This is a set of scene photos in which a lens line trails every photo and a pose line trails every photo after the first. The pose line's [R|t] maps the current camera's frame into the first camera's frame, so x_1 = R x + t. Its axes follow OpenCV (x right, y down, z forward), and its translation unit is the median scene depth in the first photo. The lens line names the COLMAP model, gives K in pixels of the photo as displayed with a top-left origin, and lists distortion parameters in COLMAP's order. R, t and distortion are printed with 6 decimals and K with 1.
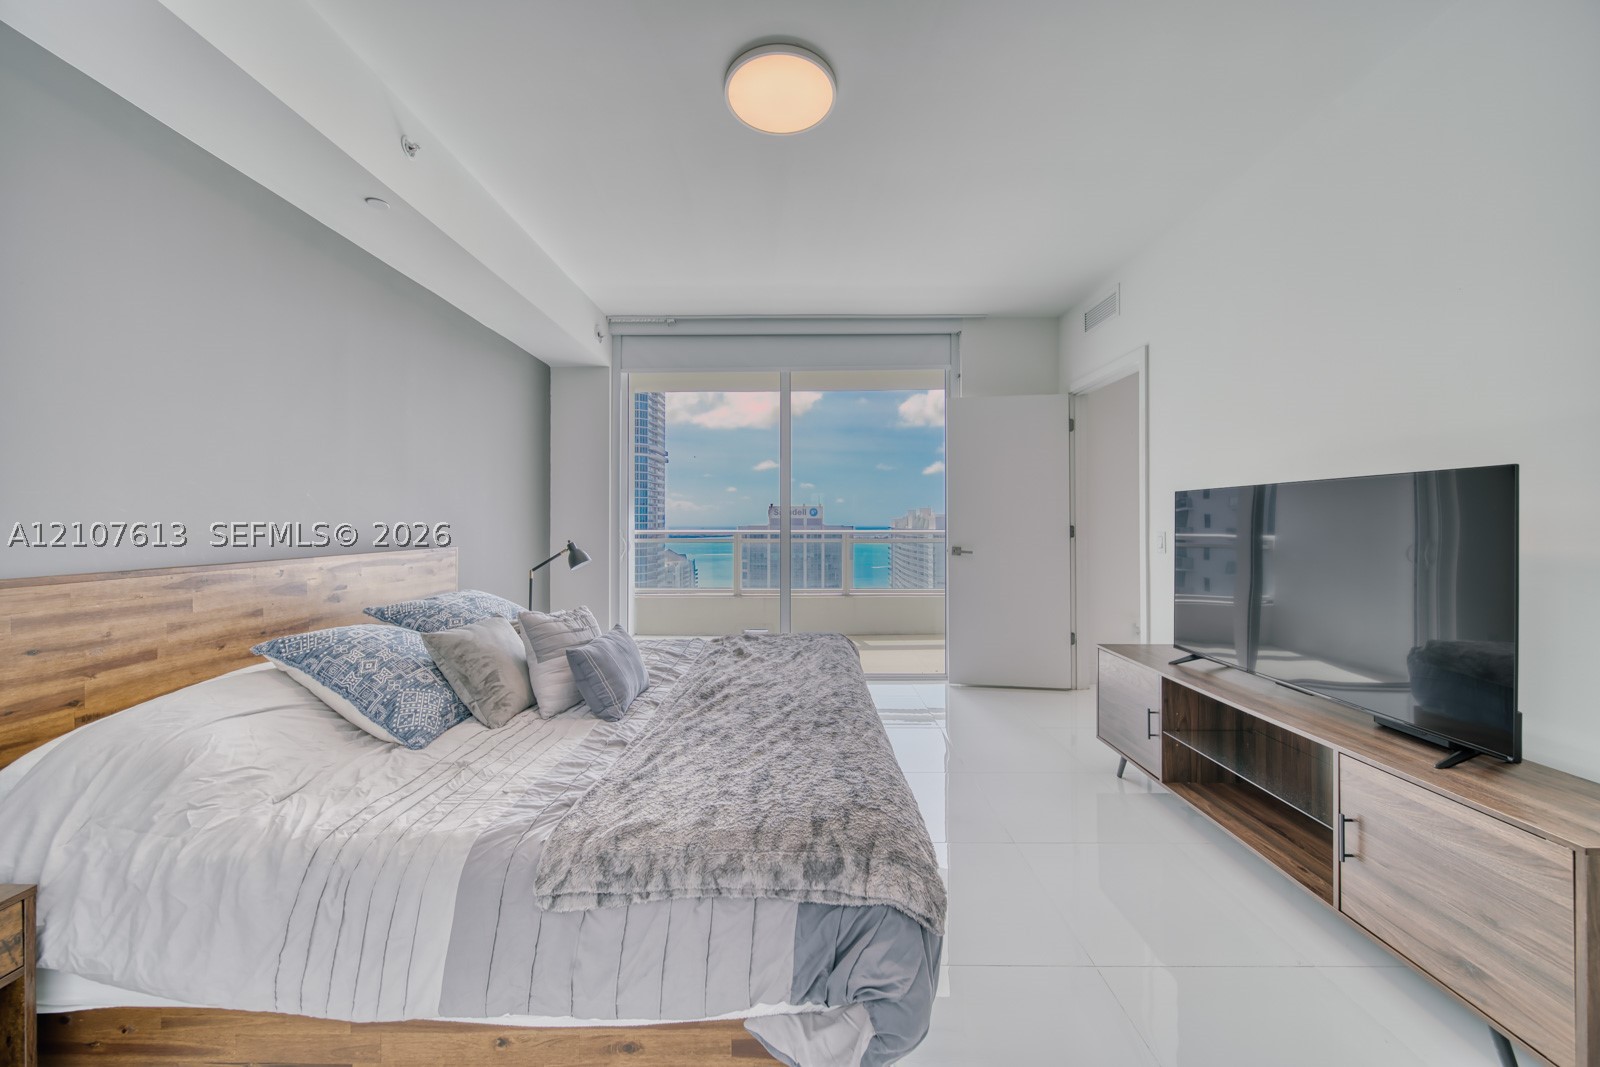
lens RADIAL K [[561.5, 0, 799.5], [0, 561.5, 526.5], [0, 0, 1]] dist [0.000162, -0.000038]
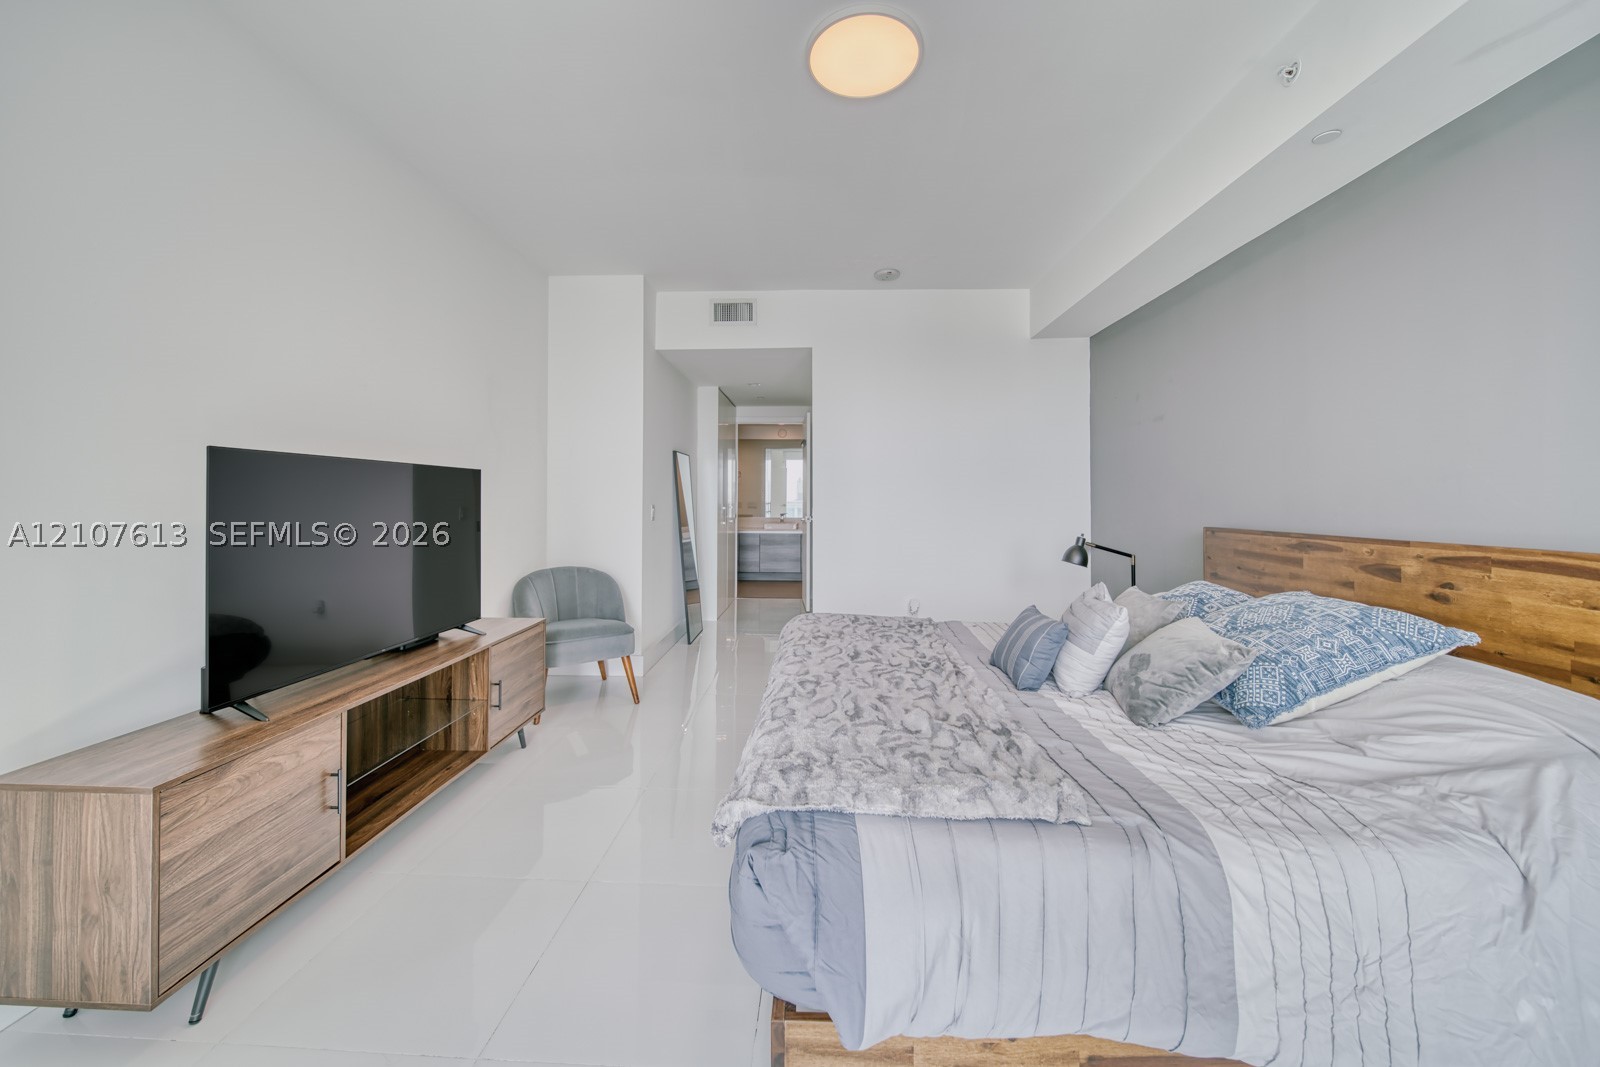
lens RADIAL K [[585.3, 0, 802.1], [0, 585.3, 555.3], [0, 0, 1]] dist [0.000515, -0.000014]
pose [[-0.999686, -0.002959, 0.024863, 0.045126], [-0.000428, 0.994865, 0.101213, -0.014651], [-0.025035, 0.101171, -0.994554, 2.100023]]
